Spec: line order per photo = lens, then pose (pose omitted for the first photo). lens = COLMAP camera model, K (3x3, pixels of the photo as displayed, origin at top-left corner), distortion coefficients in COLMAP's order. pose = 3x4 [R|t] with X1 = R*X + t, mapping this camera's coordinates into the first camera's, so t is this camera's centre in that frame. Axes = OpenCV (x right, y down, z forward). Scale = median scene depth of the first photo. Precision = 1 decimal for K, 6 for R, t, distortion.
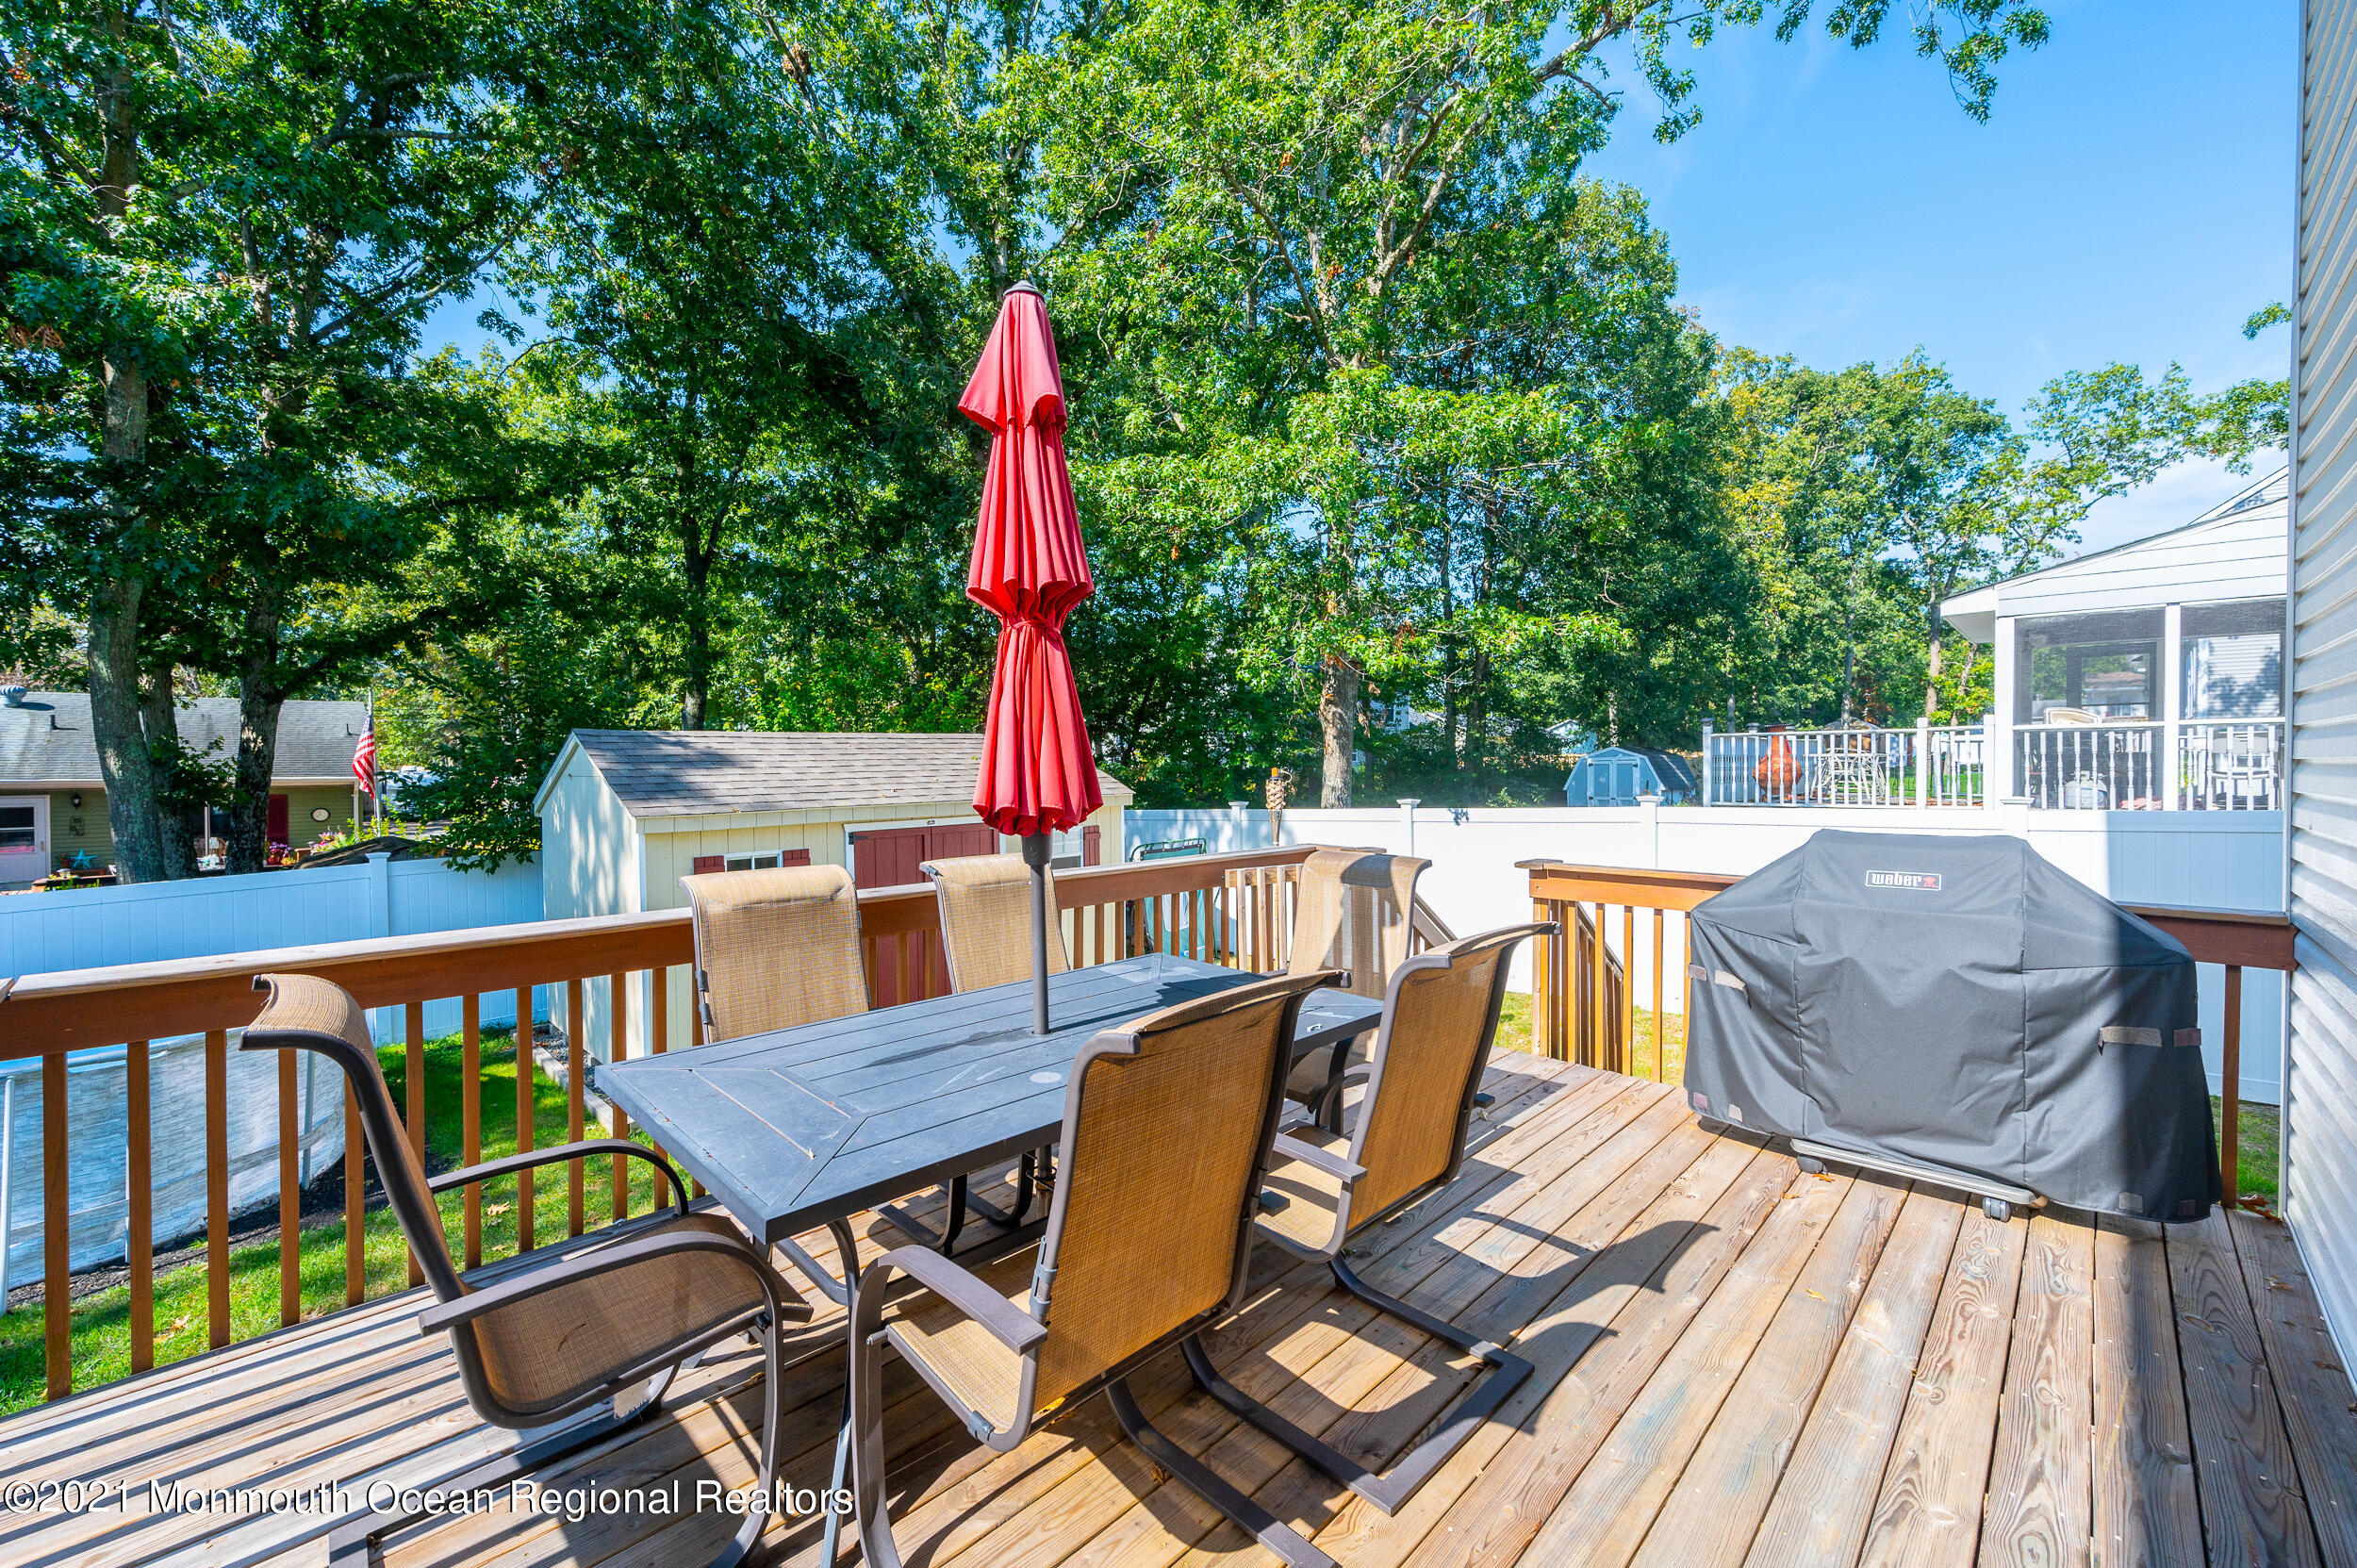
lens RADIAL K [[954.8, 0, 1178.5], [0, 954.8, 784.0], [0, 0, 1]] dist [0.005621, 0.000336]
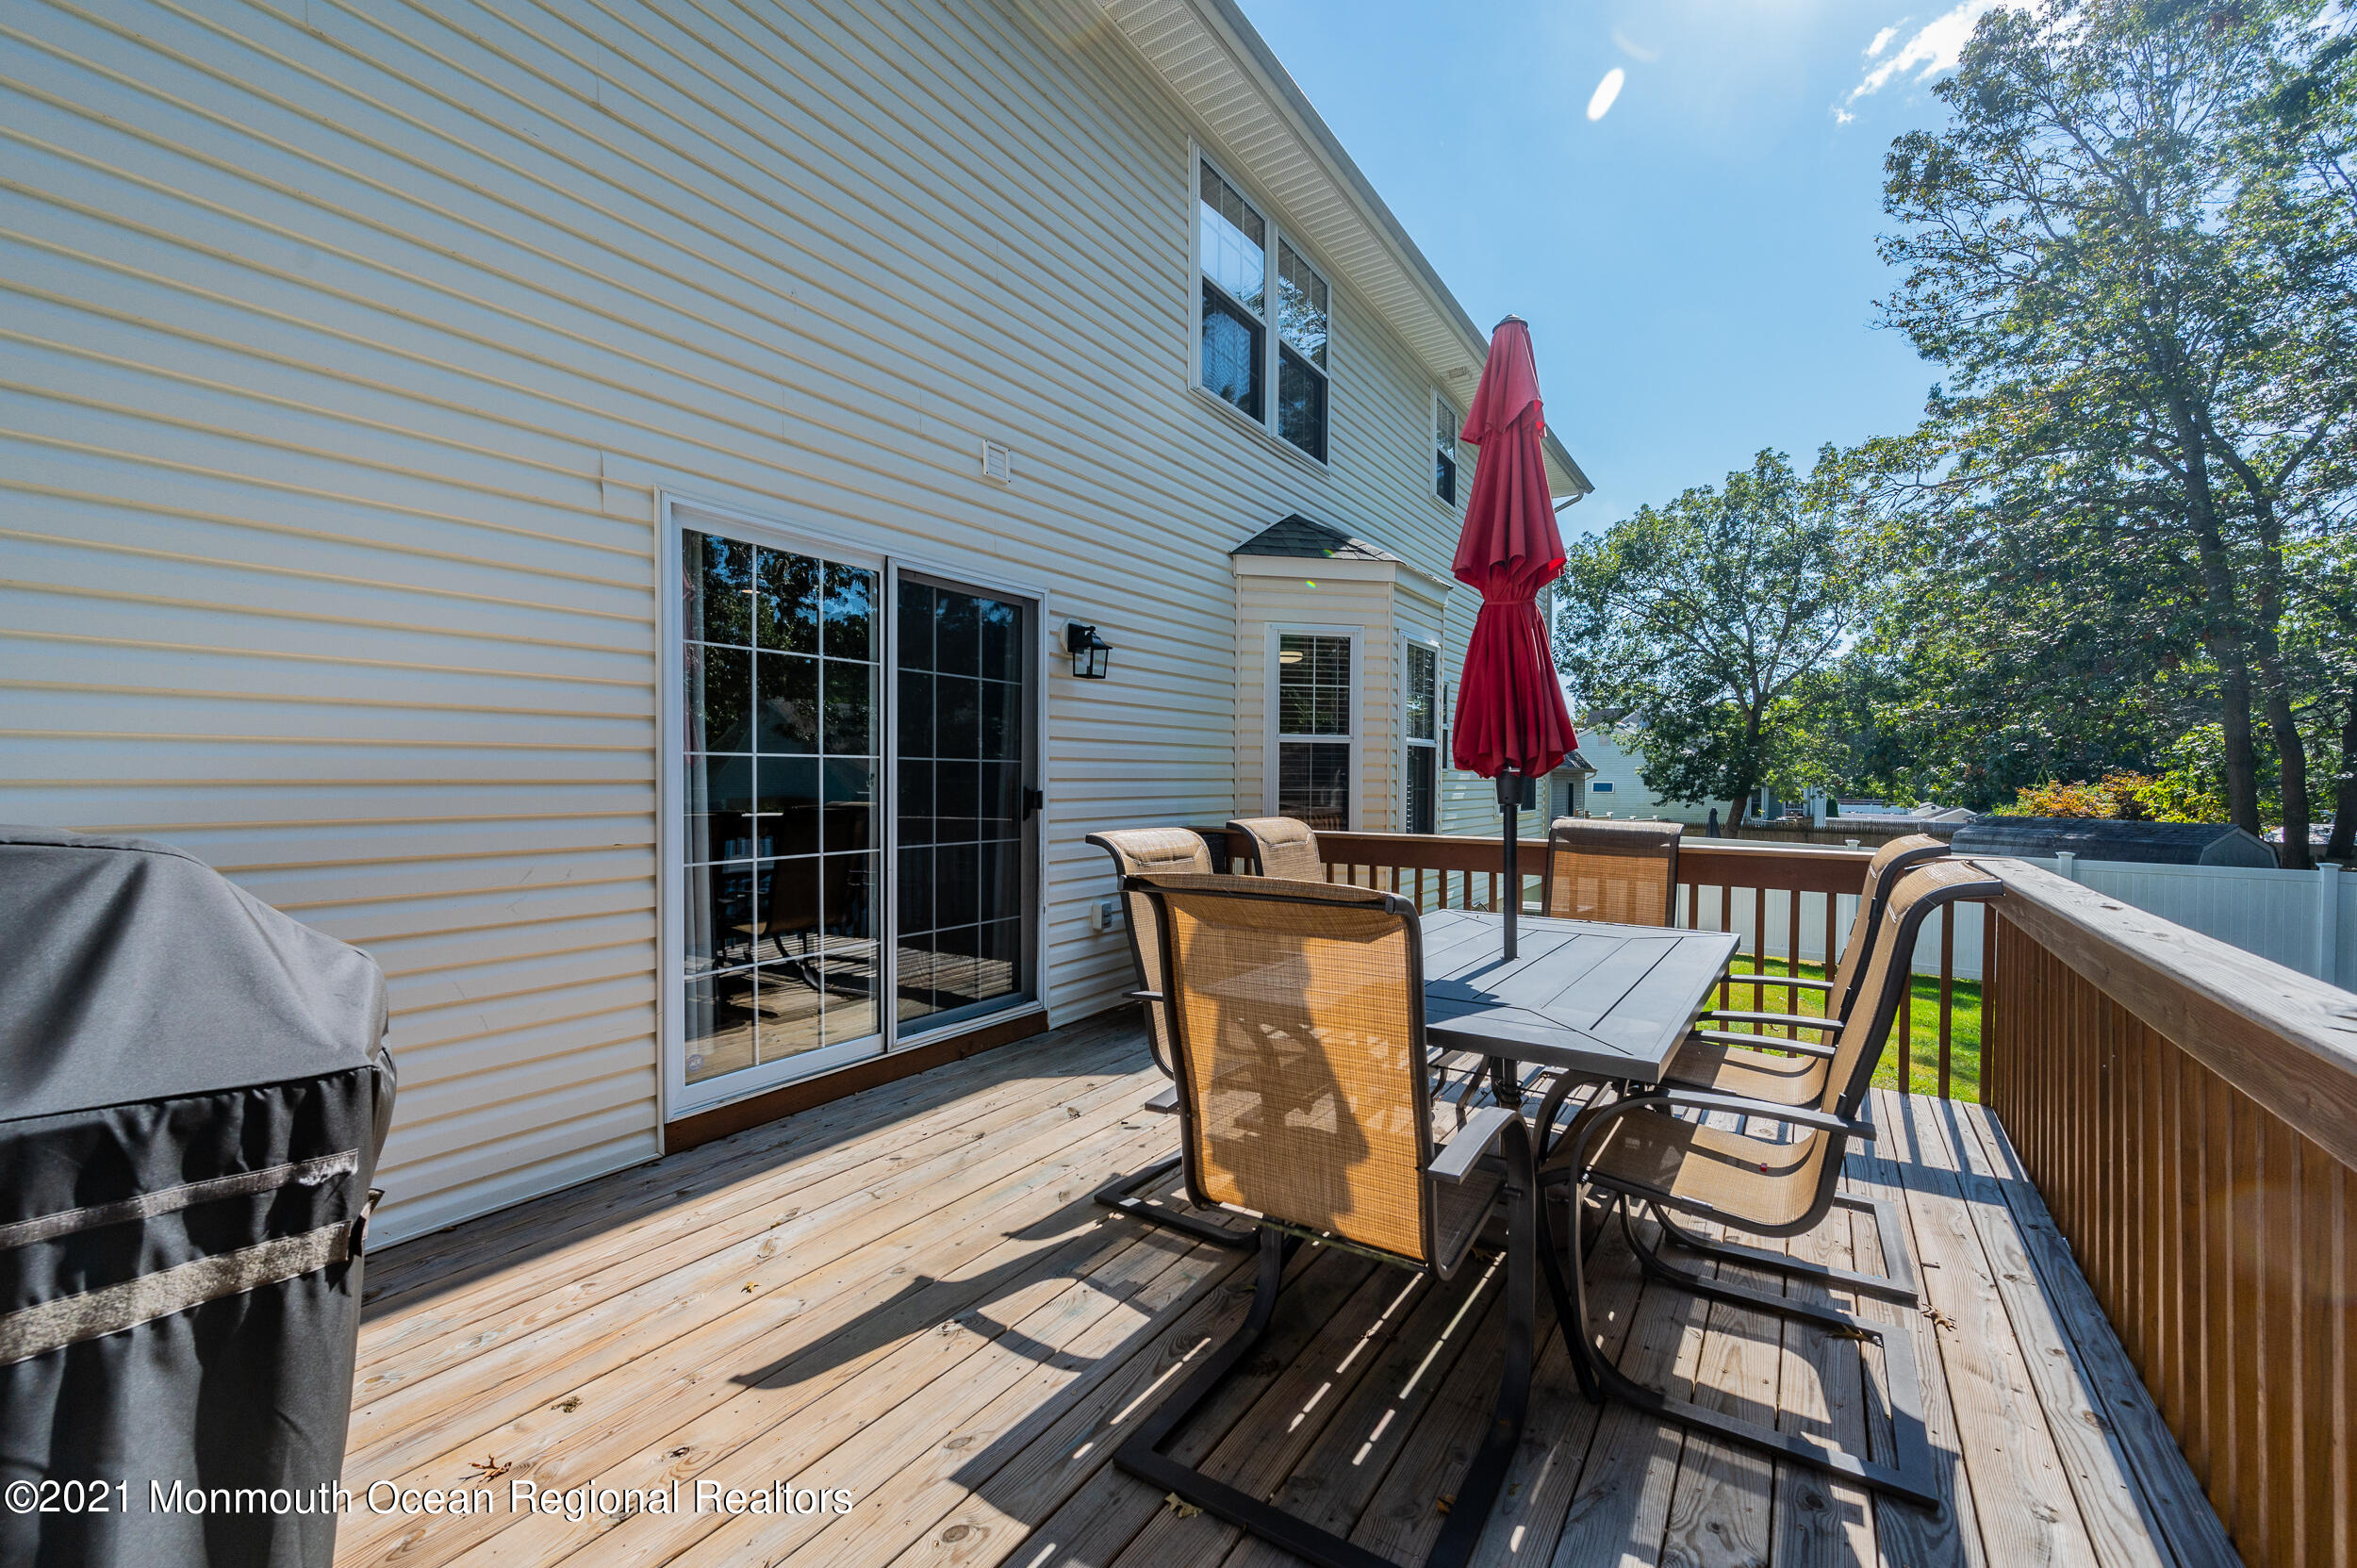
lens RADIAL K [[954.8, 0, 1178.5], [0, 954.8, 784.0], [0, 0, 1]] dist [0.005621, 0.000336]
pose [[-0.981300, -0.001379, -0.192480, 0.393161], [-0.003406, 0.999942, 0.010201, 0.039470], [0.192455, 0.010666, -0.981248, 1.750678]]
